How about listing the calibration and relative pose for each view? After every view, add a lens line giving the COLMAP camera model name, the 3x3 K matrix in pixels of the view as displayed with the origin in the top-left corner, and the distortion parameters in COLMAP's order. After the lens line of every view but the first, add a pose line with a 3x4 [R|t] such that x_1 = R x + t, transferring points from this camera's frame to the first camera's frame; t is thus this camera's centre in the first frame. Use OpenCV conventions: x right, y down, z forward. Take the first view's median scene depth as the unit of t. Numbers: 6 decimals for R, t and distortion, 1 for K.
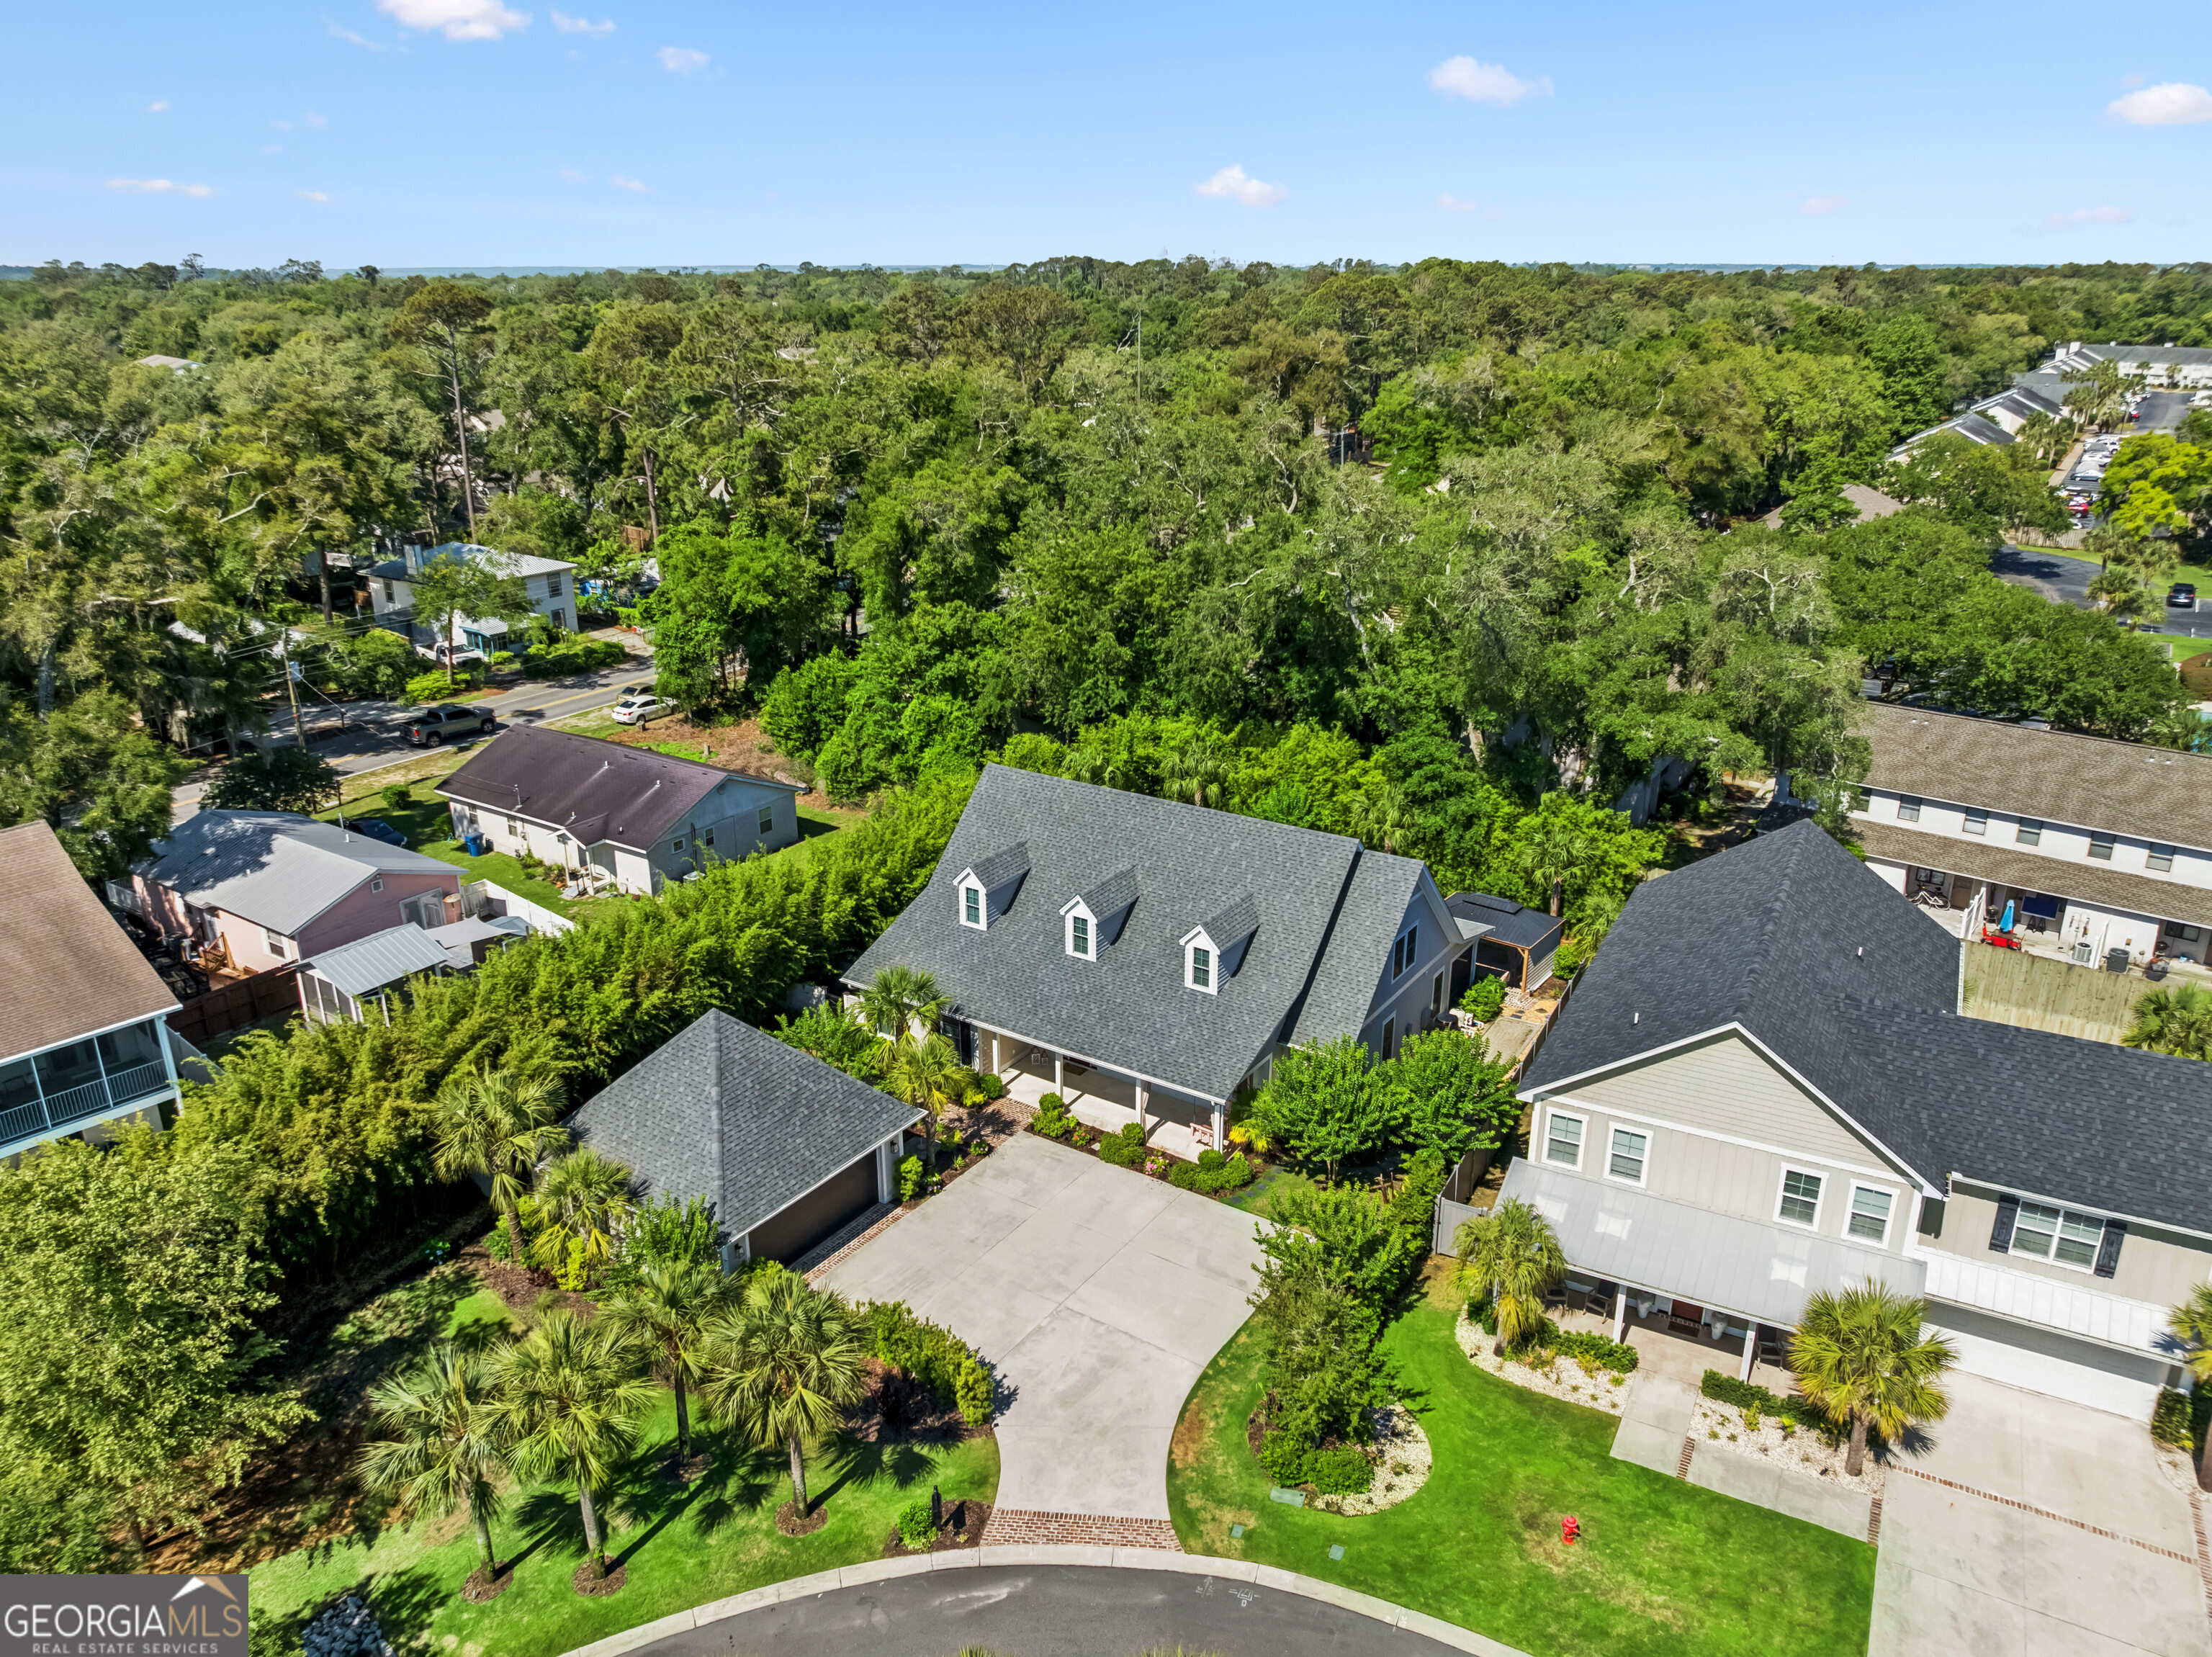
lens RADIAL K [[1588.8, 0, 1106.0], [0, 1588.8, 832.2], [0, 0, 1]] dist [-0.013147, -0.012381]
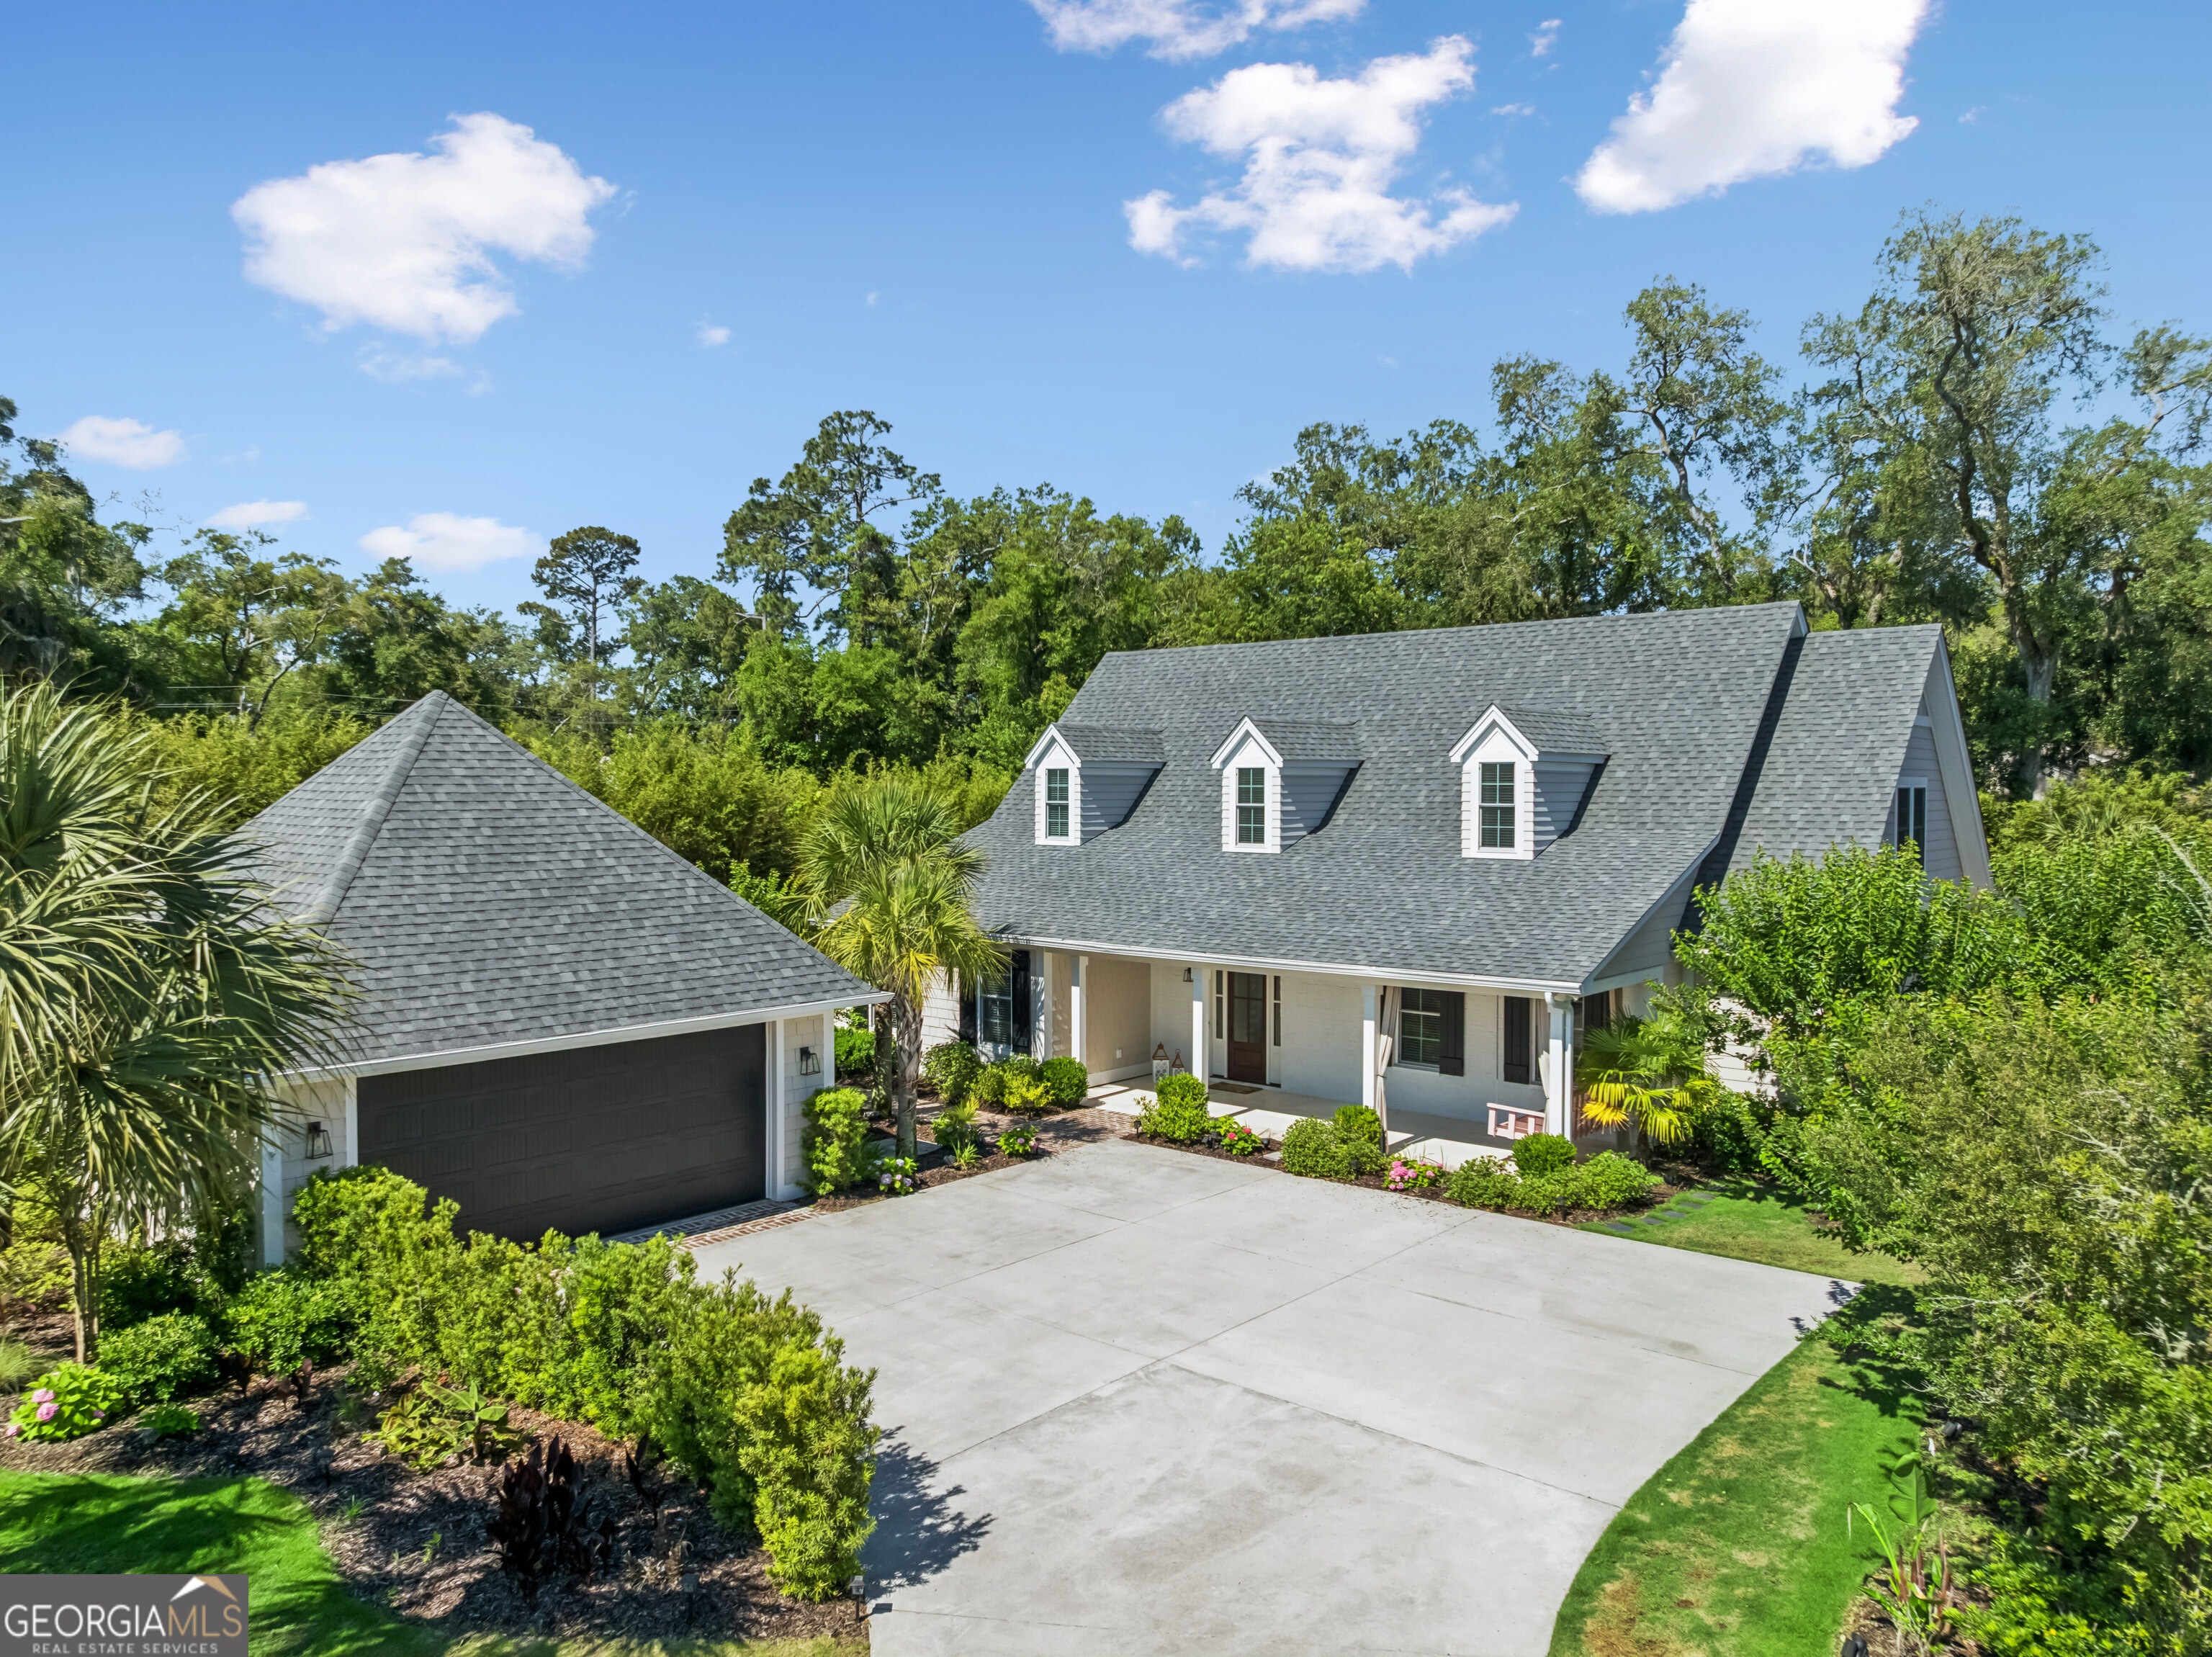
lens RADIAL K [[1588.8, 0, 1103.1], [0, 1588.8, 819.4], [0, 0, 1]] dist [-0.013147, -0.012381]
pose [[0.991736, 0.003416, -0.128251, 0.002777], [-0.044463, 0.946844, -0.318606, 0.249967], [0.120346, 0.321675, 0.939171, 0.531836]]
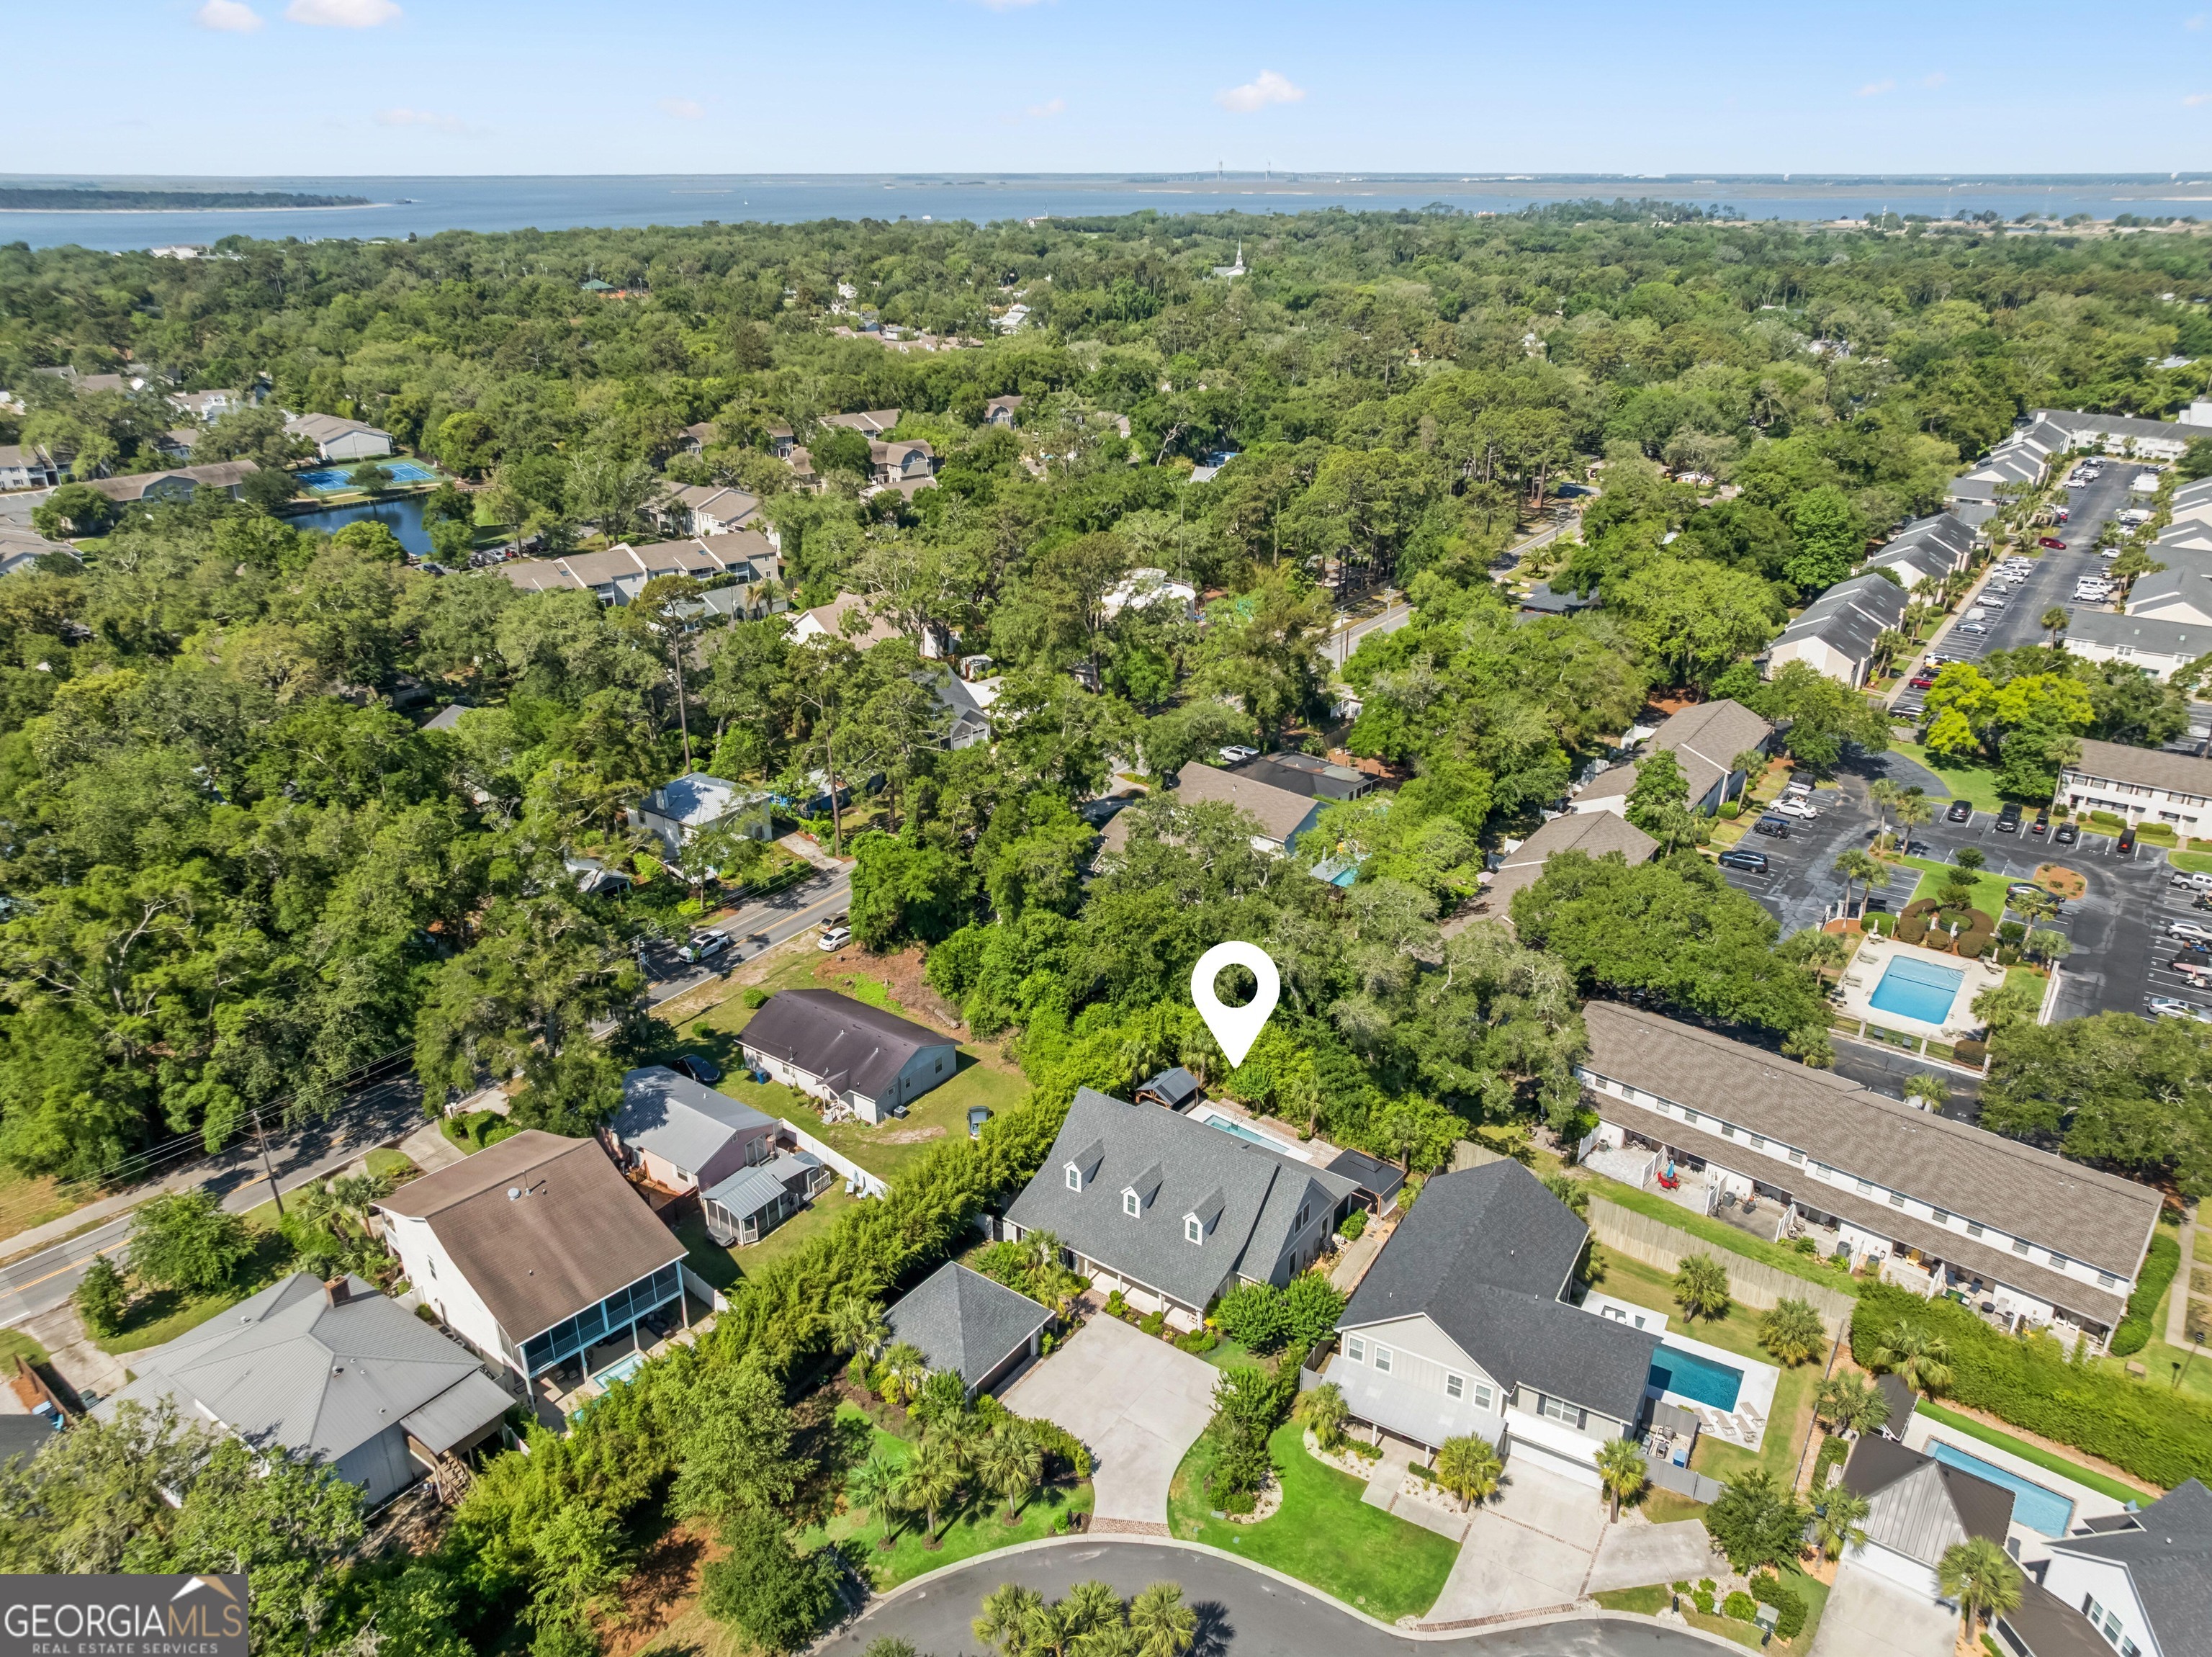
lens RADIAL K [[1588.8, 0, 1111.6], [0, 1588.8, 818.0], [0, 0, 1]] dist [-0.013147, -0.012381]
pose [[0.999575, 0.015988, -0.024377, -0.001182], [-0.014888, 0.998891, 0.044660, -0.506229], [0.025064, -0.044278, 0.998705, -0.921748]]
